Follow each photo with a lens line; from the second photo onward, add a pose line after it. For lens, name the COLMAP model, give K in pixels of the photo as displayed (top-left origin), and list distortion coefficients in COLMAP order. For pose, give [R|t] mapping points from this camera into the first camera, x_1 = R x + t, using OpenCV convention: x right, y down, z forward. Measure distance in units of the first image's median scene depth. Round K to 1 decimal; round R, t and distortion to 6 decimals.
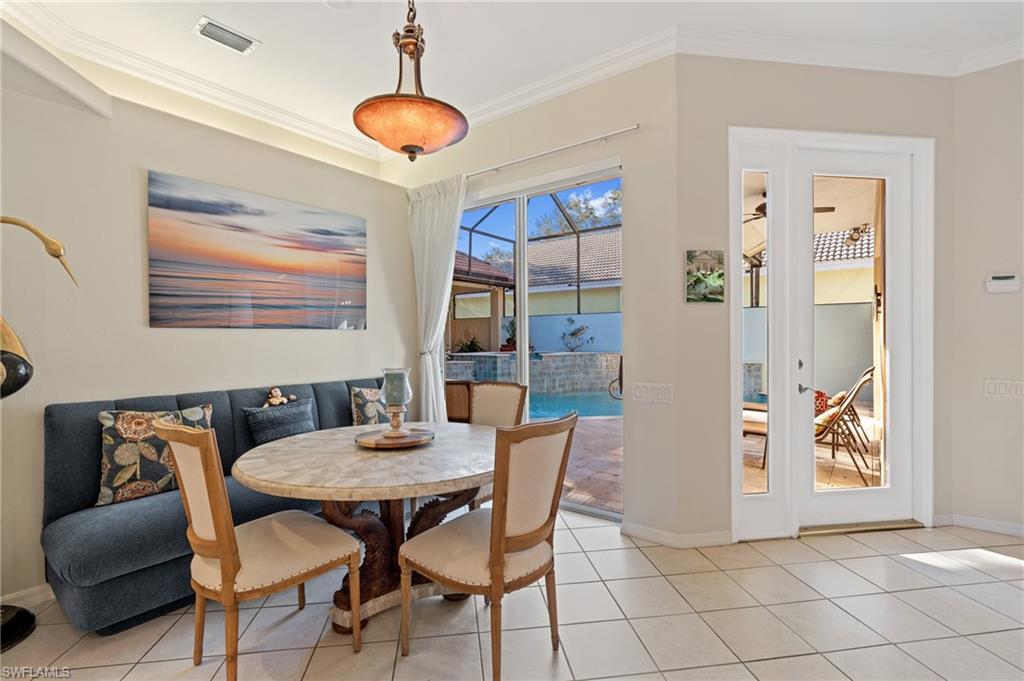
lens RADIAL K [[459.9, 0, 505.5], [0, 459.9, 347.6], [0, 0, 1]] dist [-0.014739, 0.005546]
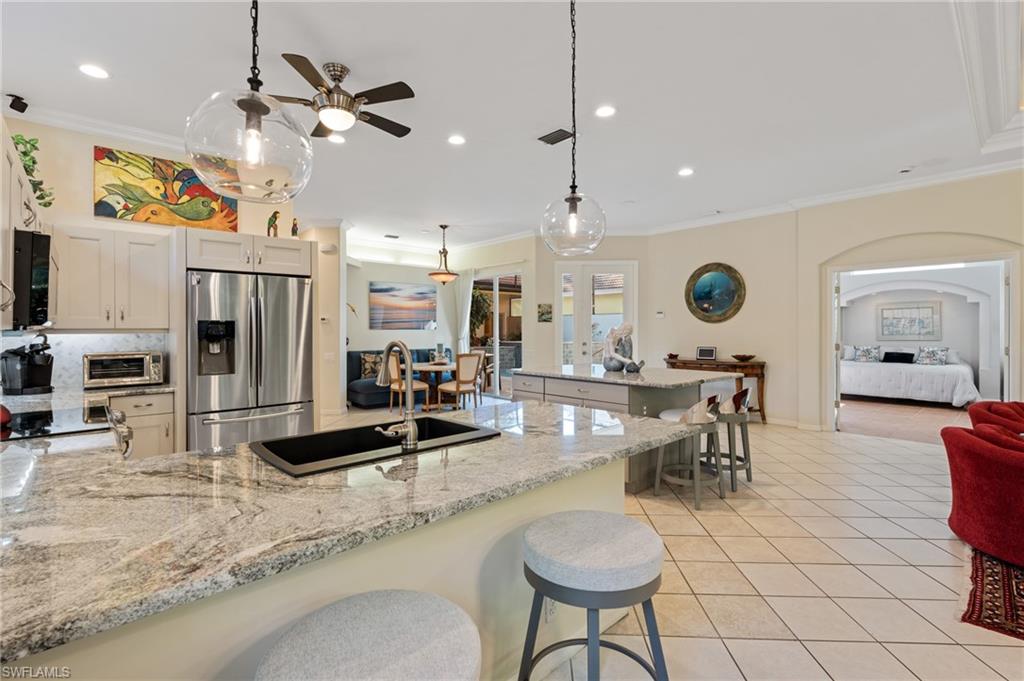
lens RADIAL K [[459.9, 0, 502.8], [0, 459.9, 330.4], [0, 0, 1]] dist [-0.014739, 0.005546]
pose [[0.981221, 0.005899, -0.192797, 0.623592], [-0.009177, 0.999828, -0.016114, 0.004307], [0.192669, 0.017580, 0.981106, -1.615249]]
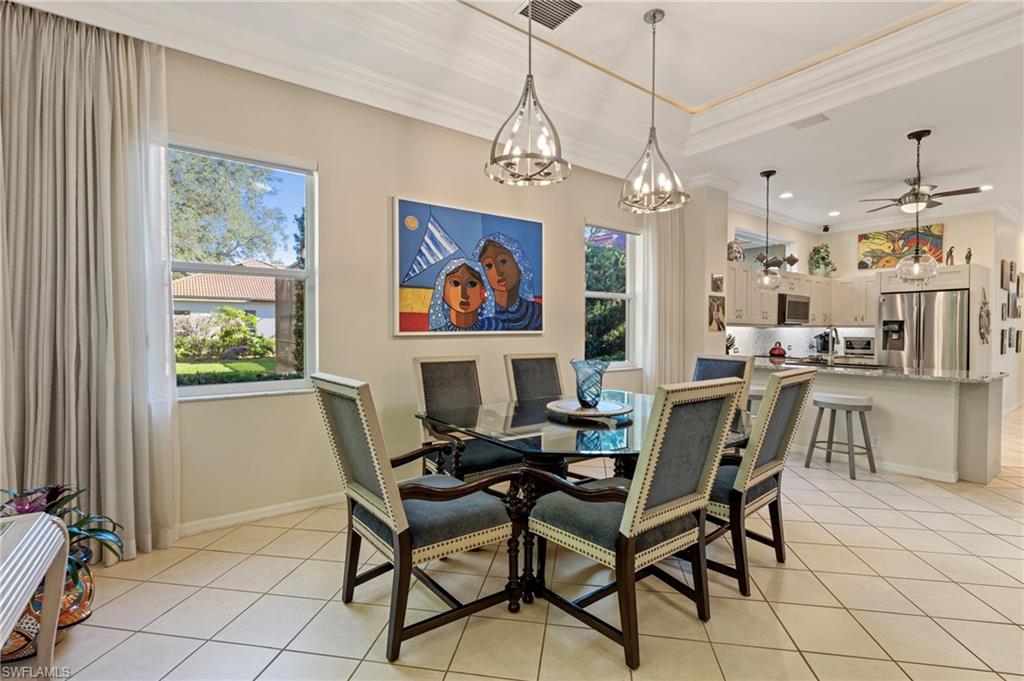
lens RADIAL K [[459.9, 0, 522.4], [0, 459.9, 331.8], [0, 0, 1]] dist [-0.014739, 0.005546]
pose [[-0.291734, 0.011561, -0.956430, 2.121685], [-0.024938, 0.999495, 0.019688, 0.019566], [0.956174, 0.029595, -0.291299, -1.637551]]
